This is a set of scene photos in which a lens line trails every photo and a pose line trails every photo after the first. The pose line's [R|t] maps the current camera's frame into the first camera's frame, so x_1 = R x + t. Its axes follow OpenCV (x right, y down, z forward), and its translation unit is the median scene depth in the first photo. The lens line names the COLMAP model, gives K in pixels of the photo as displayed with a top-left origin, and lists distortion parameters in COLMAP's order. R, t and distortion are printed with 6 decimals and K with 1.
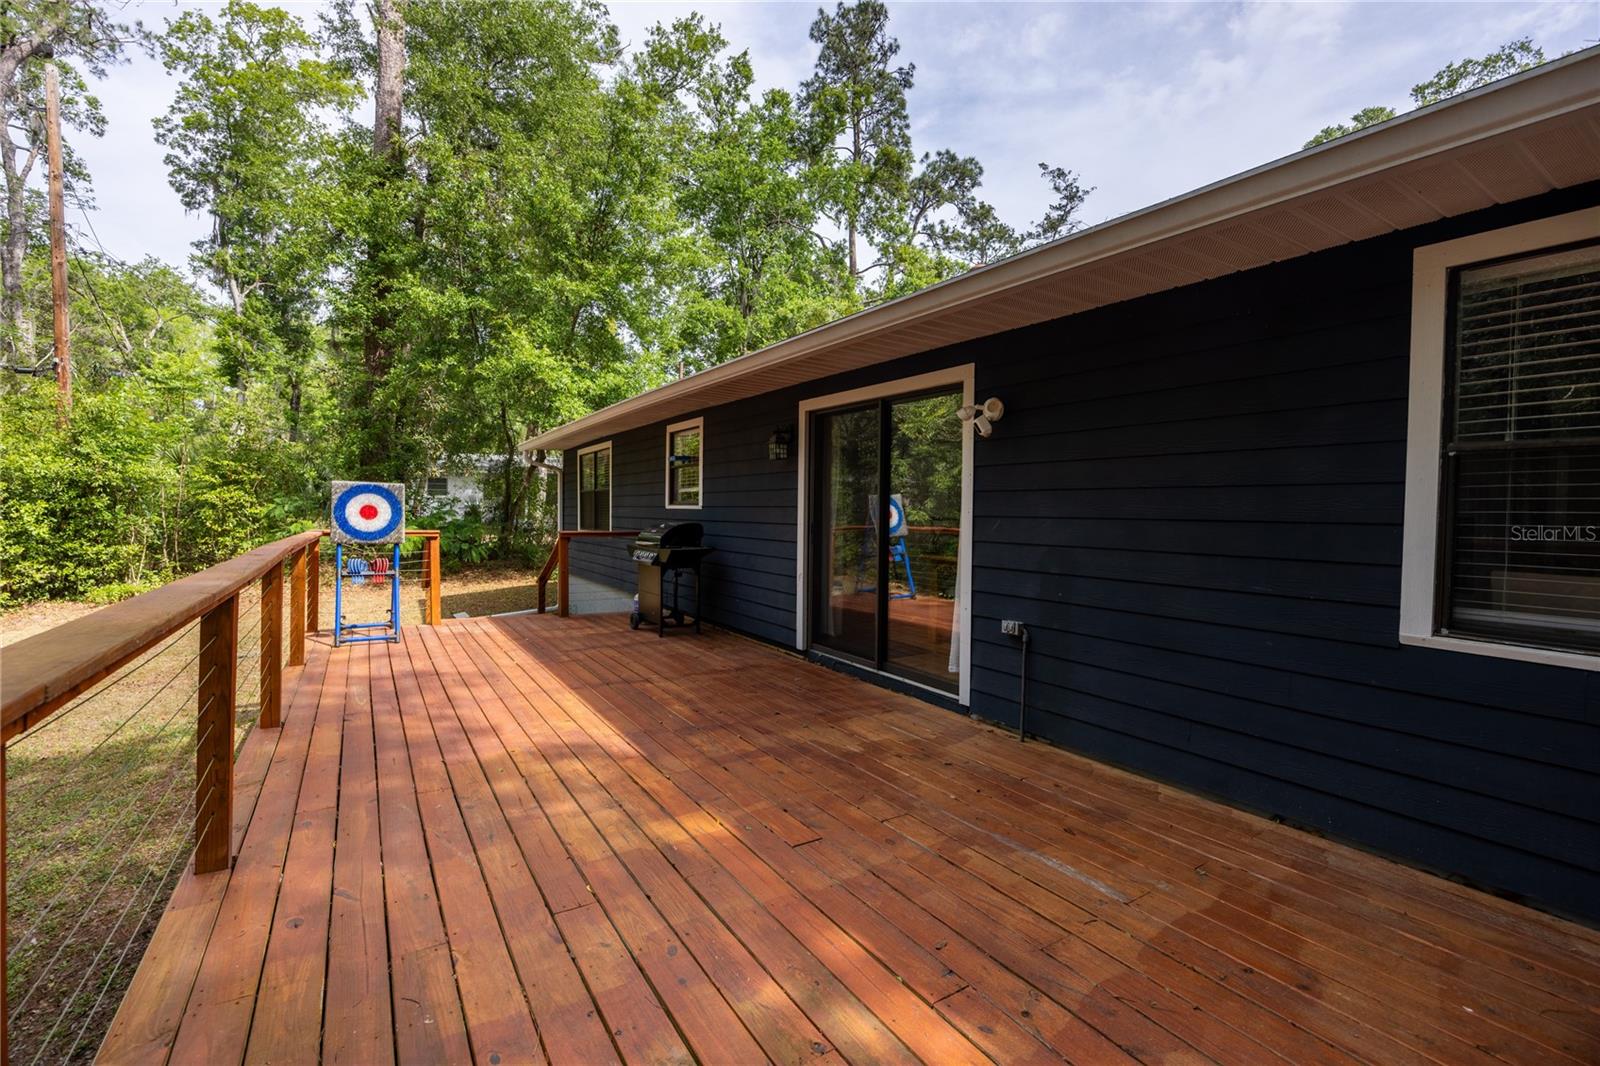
lens RADIAL K [[687.5, 0, 800.0], [0, 687.5, 533.0], [0, 0, 1]] dist [-0.018165, 0.000952]
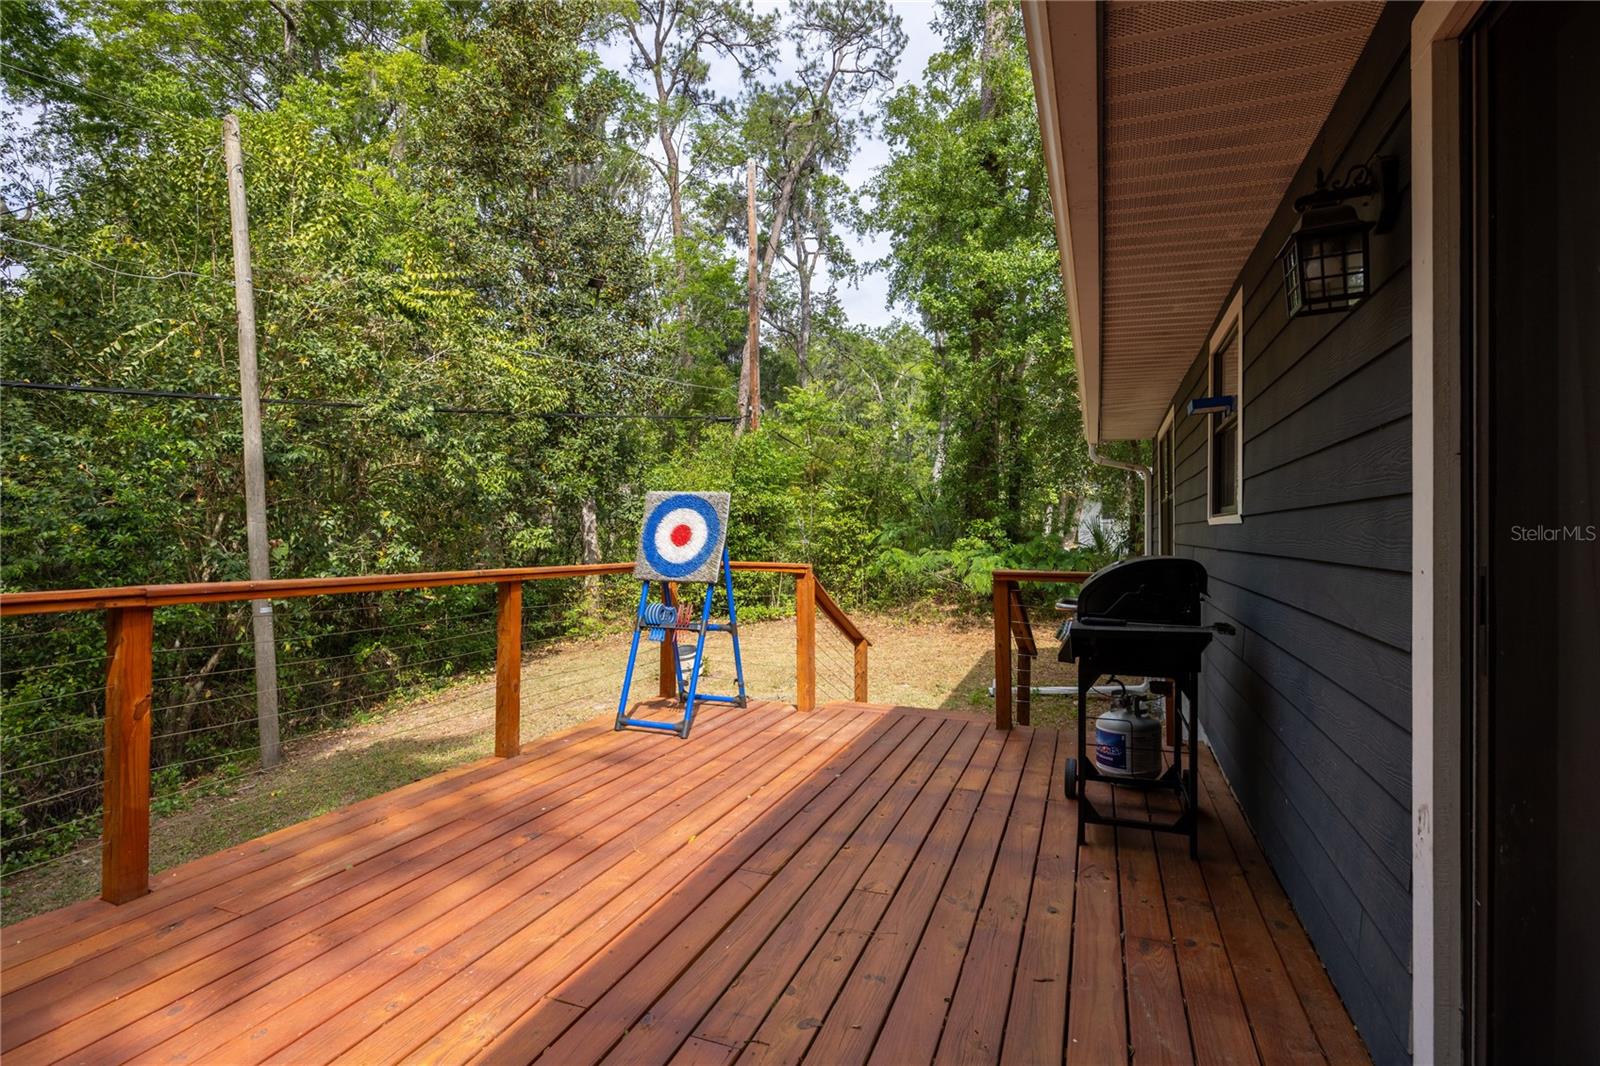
lens RADIAL K [[786.9, 0, 800.0], [0, 786.9, 533.0], [0, 0, 1]] dist [-0.018554, -0.000133]
pose [[0.597419, -0.011863, -0.801841, 0.014678], [-0.018601, 0.999417, -0.028645, -0.002502], [0.801713, 0.032028, 0.596850, 0.126410]]
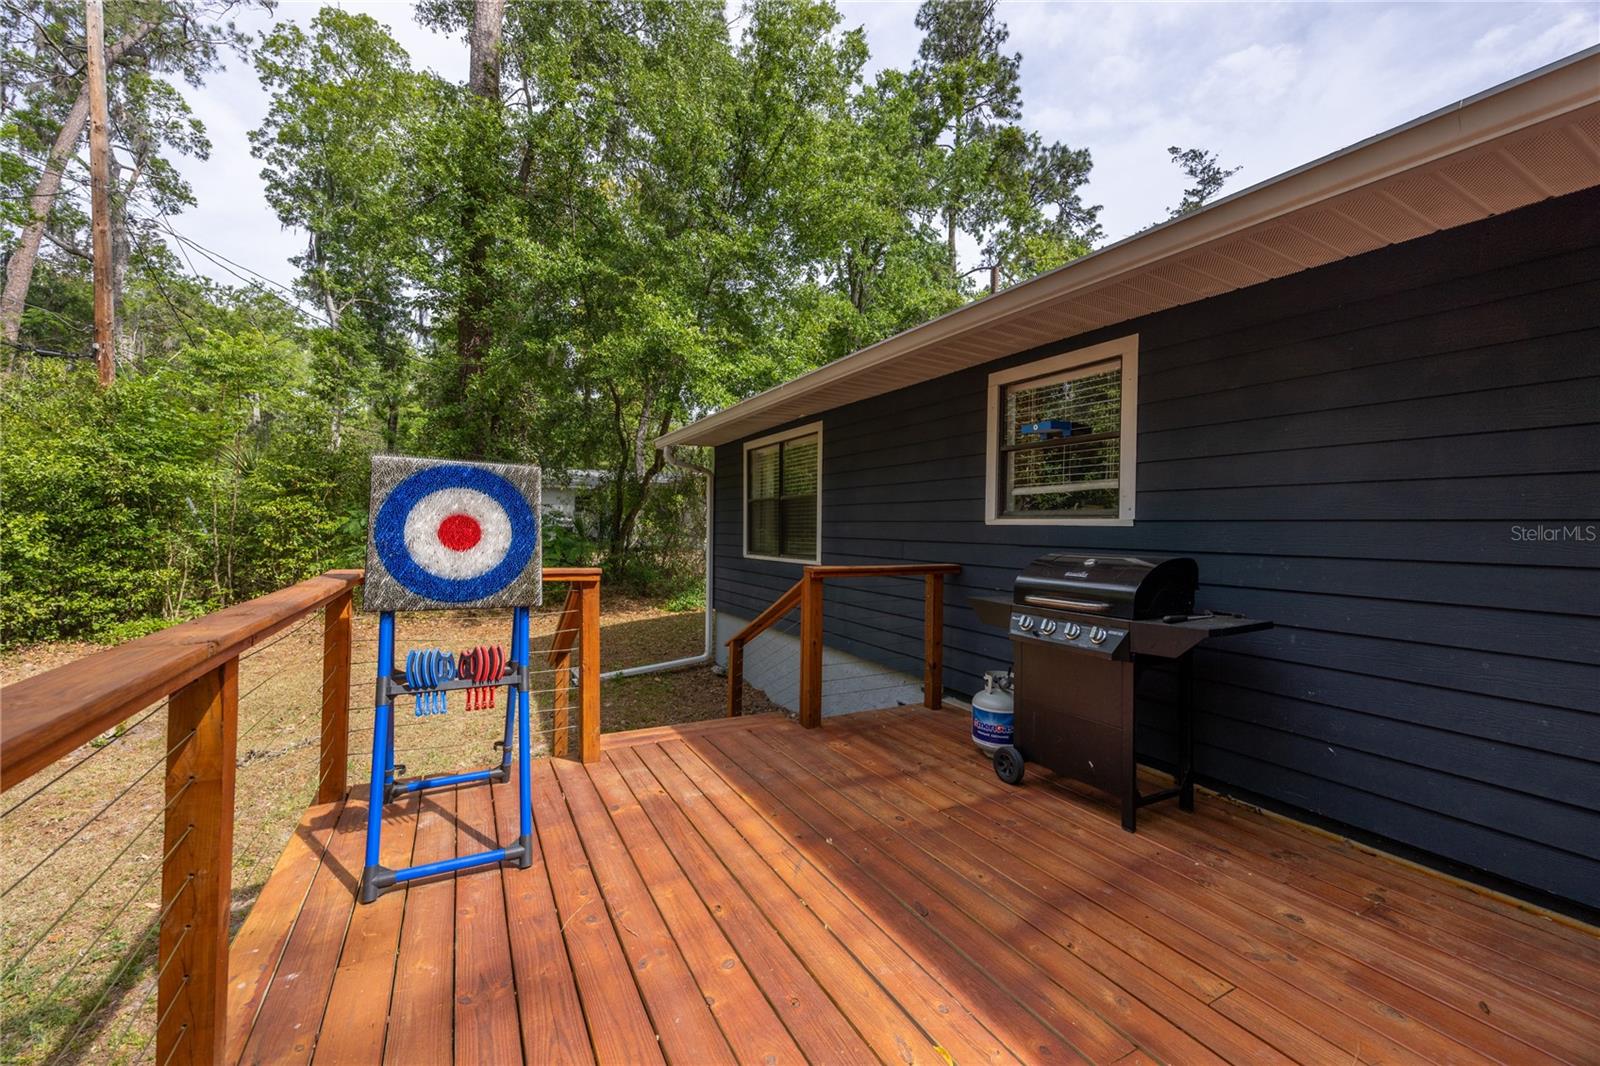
lens RADIAL K [[636.7, 0, 806.2], [0, 636.7, 534.7], [0, 0, 1]] dist [0.002992, -0.000071]
pose [[0.997853, 0.001530, -0.065471, -0.080117], [-0.002771, 0.999818, -0.018870, -0.004496], [0.065430, 0.019011, 0.997676, 0.126893]]
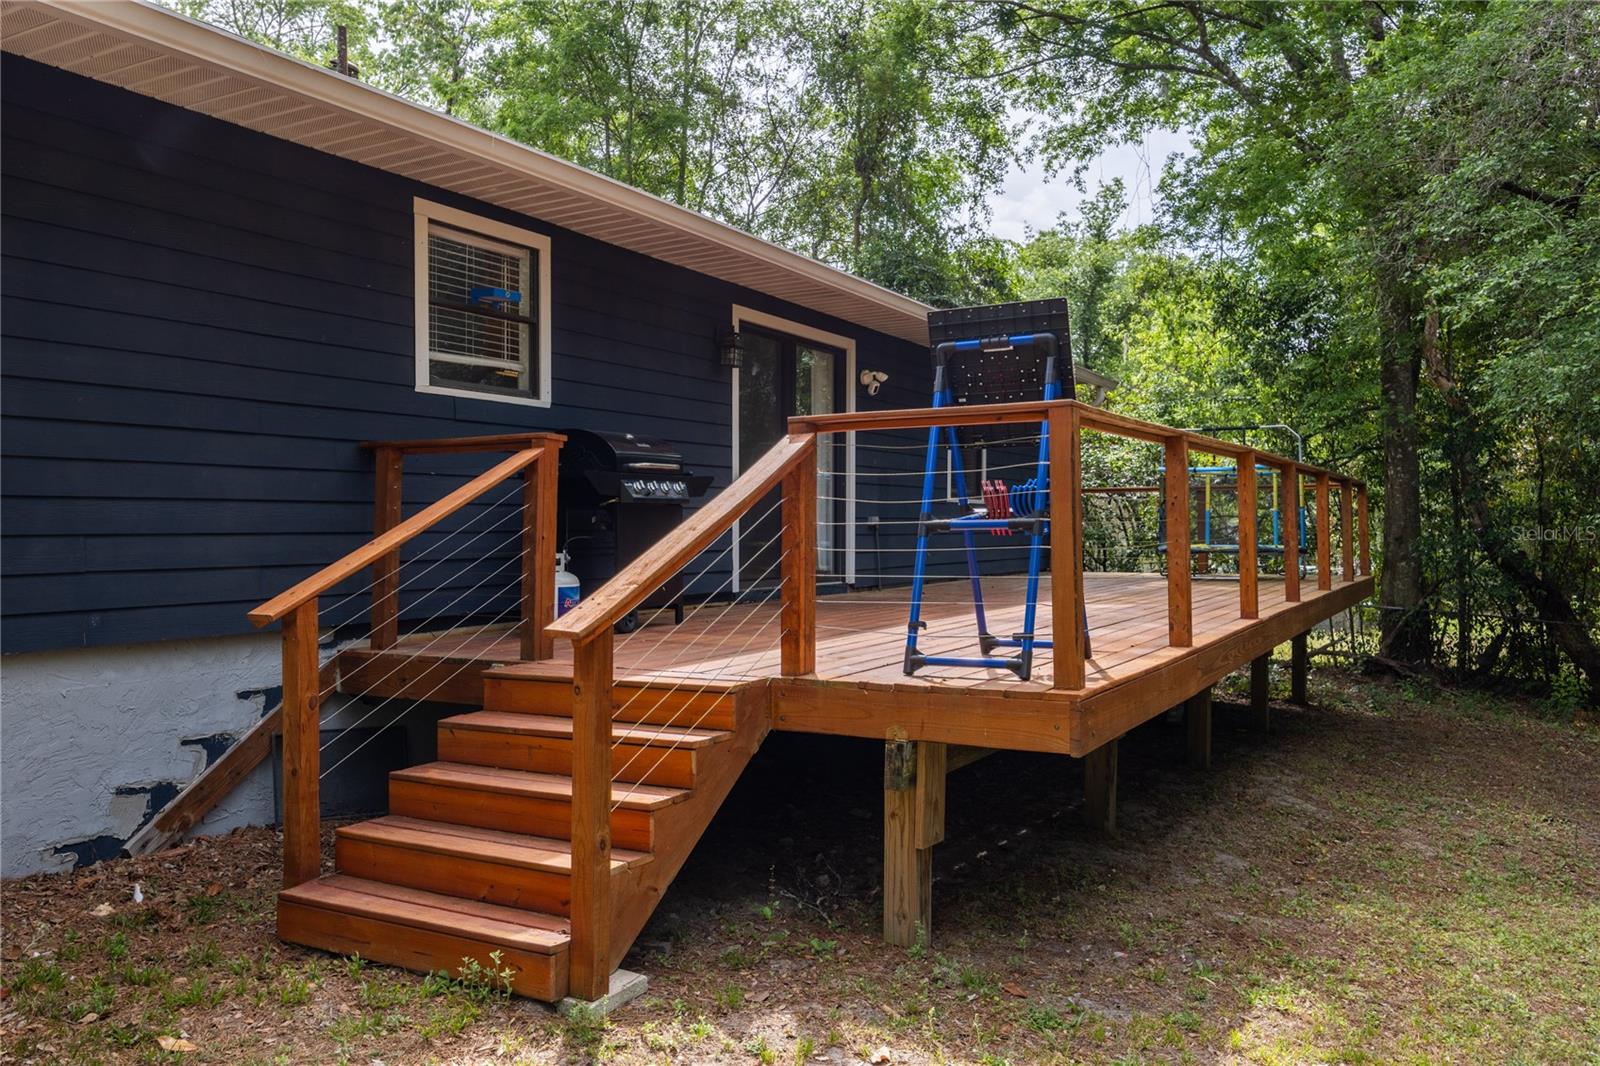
lens RADIAL K [[1251.9, 0, 800.0], [0, 1251.9, 533.0], [0, 0, 1]] dist [-0.000574, -0.003936]
pose [[-0.471951, -0.017075, 0.881459, -0.260606], [0.024342, 0.999179, 0.032388, 0.008782], [-0.881289, 0.036742, -0.471148, 0.305529]]
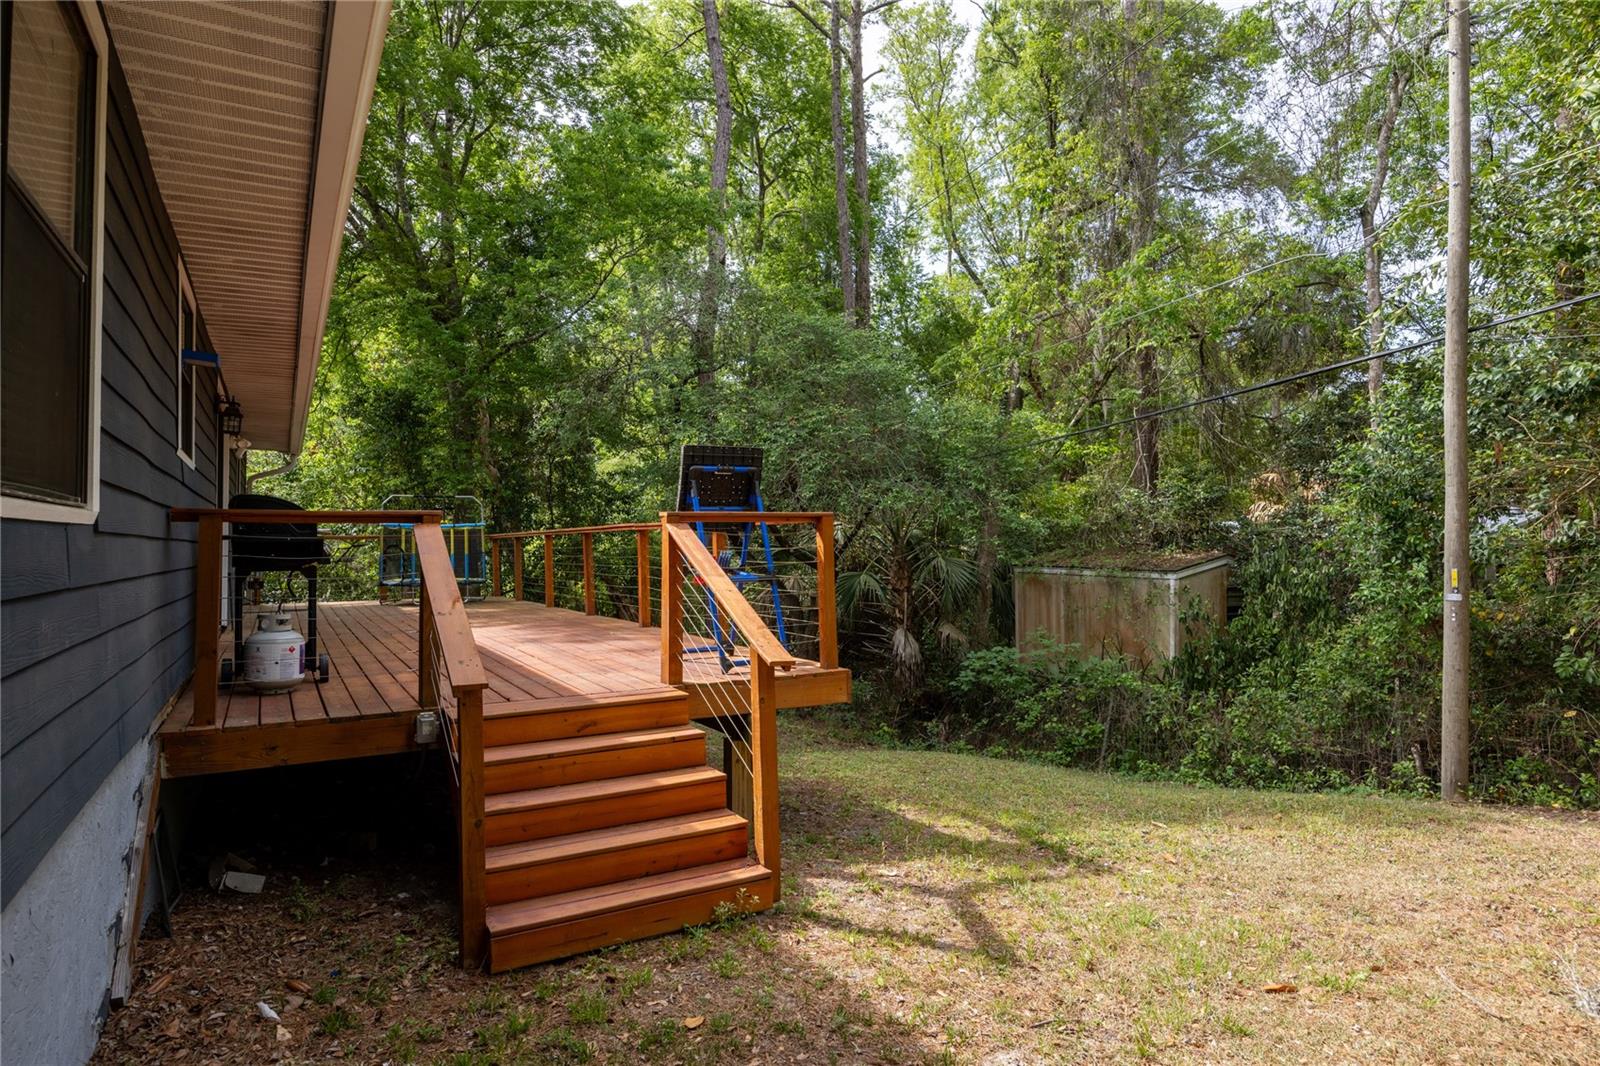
lens RADIAL K [[920.1, 0, 800.0], [0, 920.1, 533.0], [0, 0, 1]] dist [-0.016996, -0.000326]
pose [[-0.998726, -0.007053, 0.049966, -0.153886], [-0.005897, 0.999712, 0.023244, -0.000768], [-0.050116, 0.022920, -0.998480, 0.404222]]
